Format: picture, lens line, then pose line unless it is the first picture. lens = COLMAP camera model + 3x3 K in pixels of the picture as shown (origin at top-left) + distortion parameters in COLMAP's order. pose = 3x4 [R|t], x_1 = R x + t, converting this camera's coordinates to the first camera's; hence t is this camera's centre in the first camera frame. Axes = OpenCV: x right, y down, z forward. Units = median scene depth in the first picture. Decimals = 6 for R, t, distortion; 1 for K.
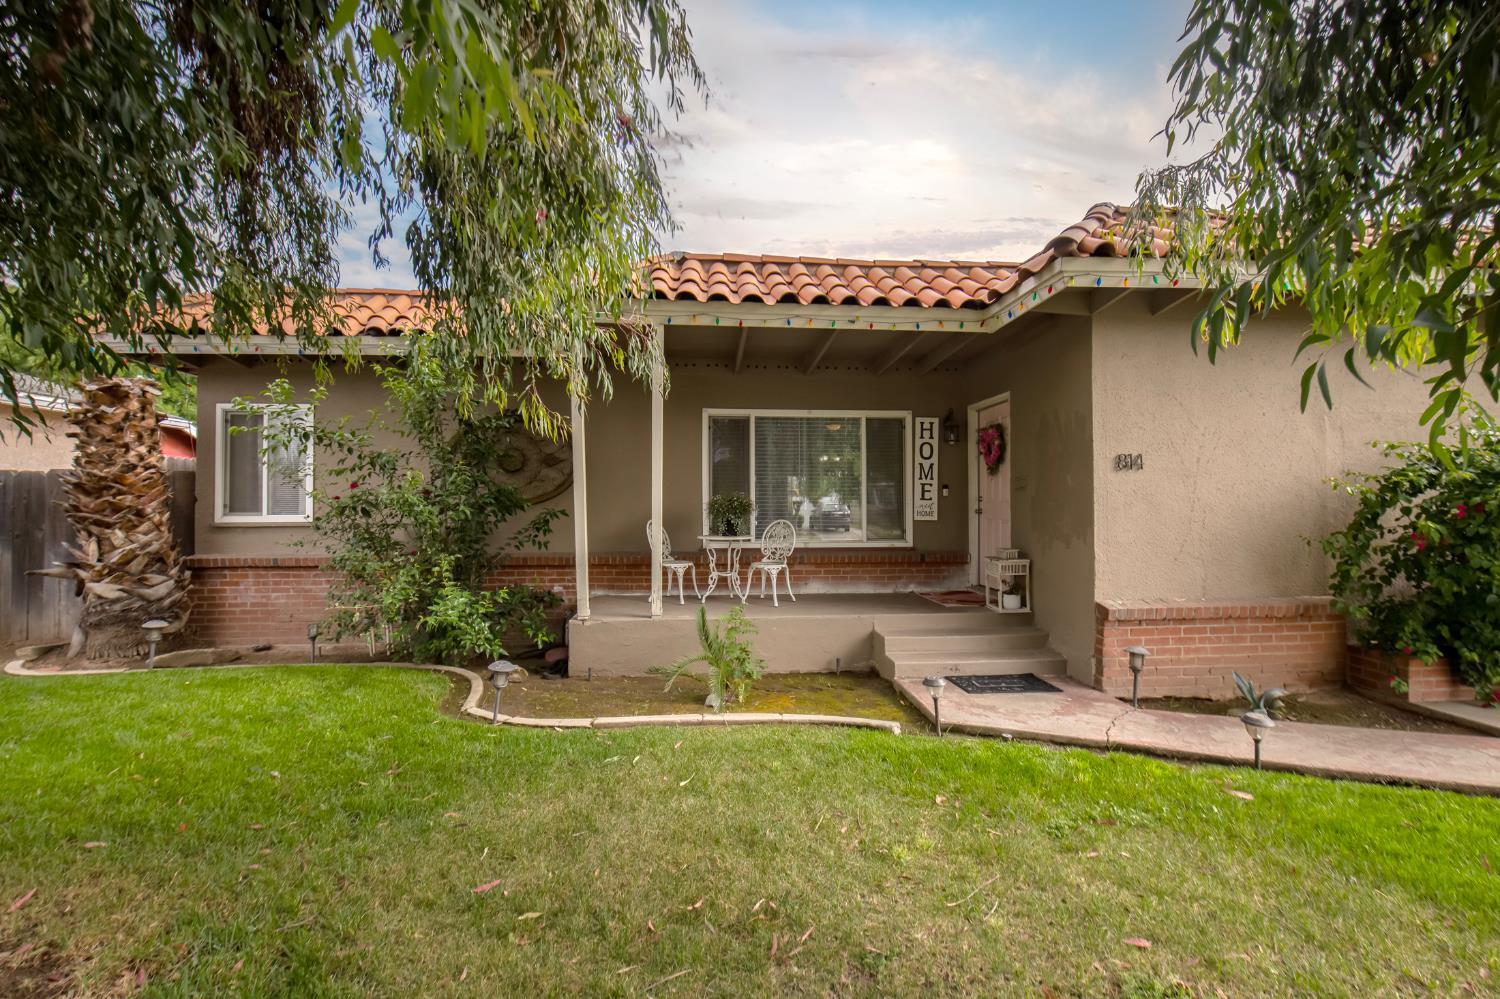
lens RADIAL K [[613.6, 0, 755.8], [0, 613.6, 499.5], [0, 0, 1]] dist [-0.017266, -0.001011]
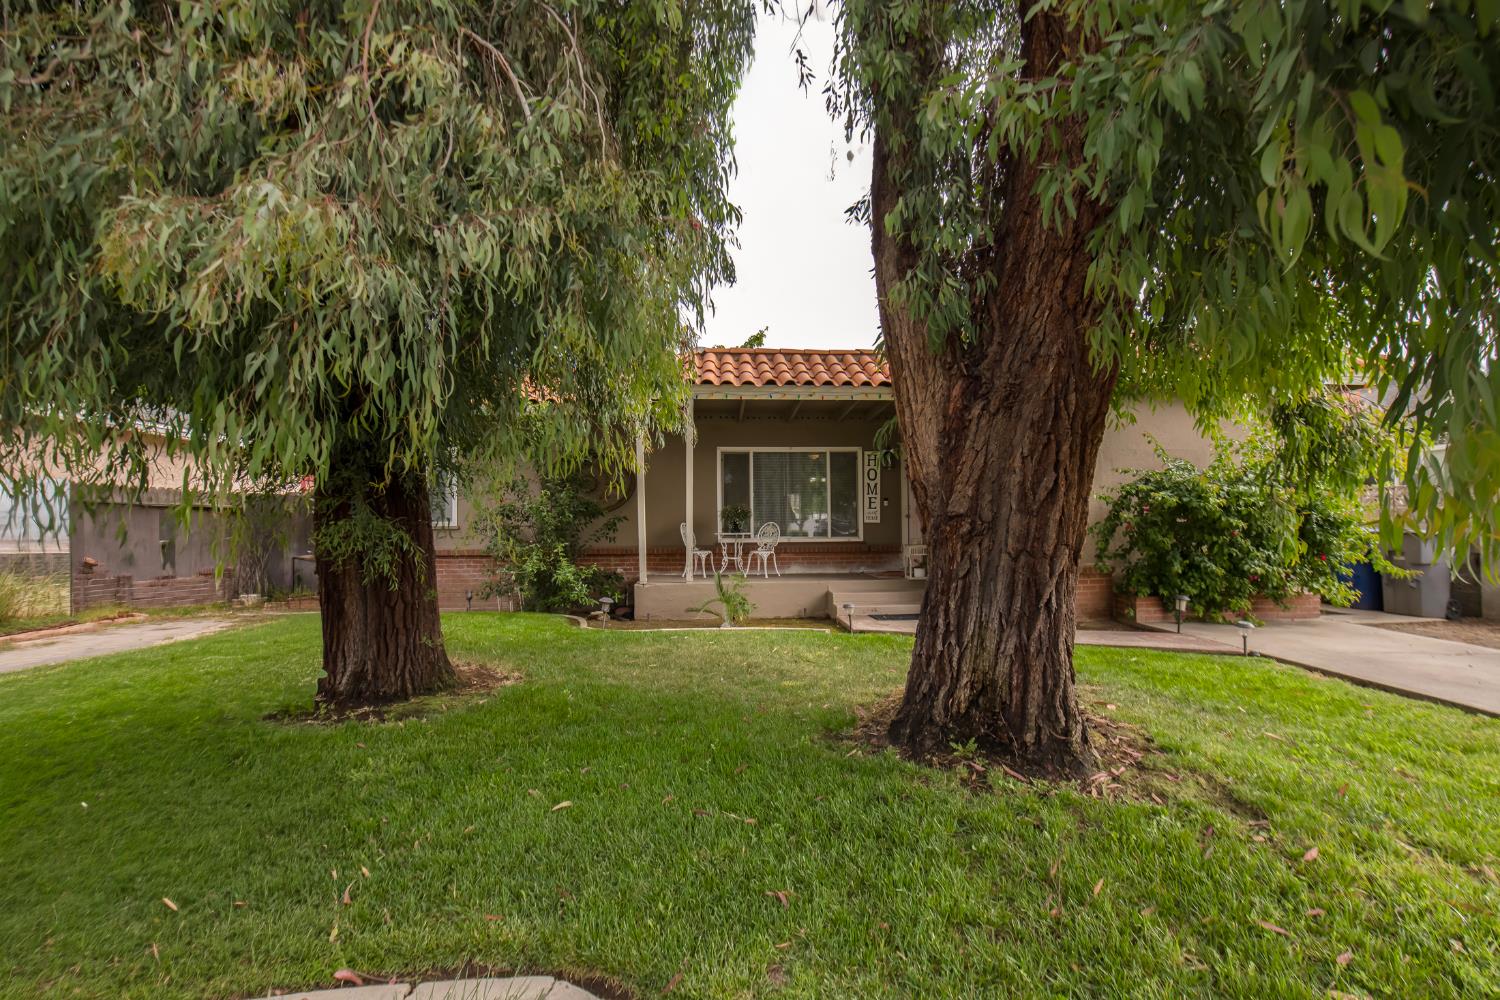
lens RADIAL K [[623.1, 0, 758.0], [0, 623.1, 514.9], [0, 0, 1]] dist [-0.000761, -0.000046]
pose [[0.999816, -0.008175, -0.017347, 0.038541], [0.008062, 0.999946, -0.006553, 0.025735], [0.017399, 0.006412, 0.999828, -0.523182]]
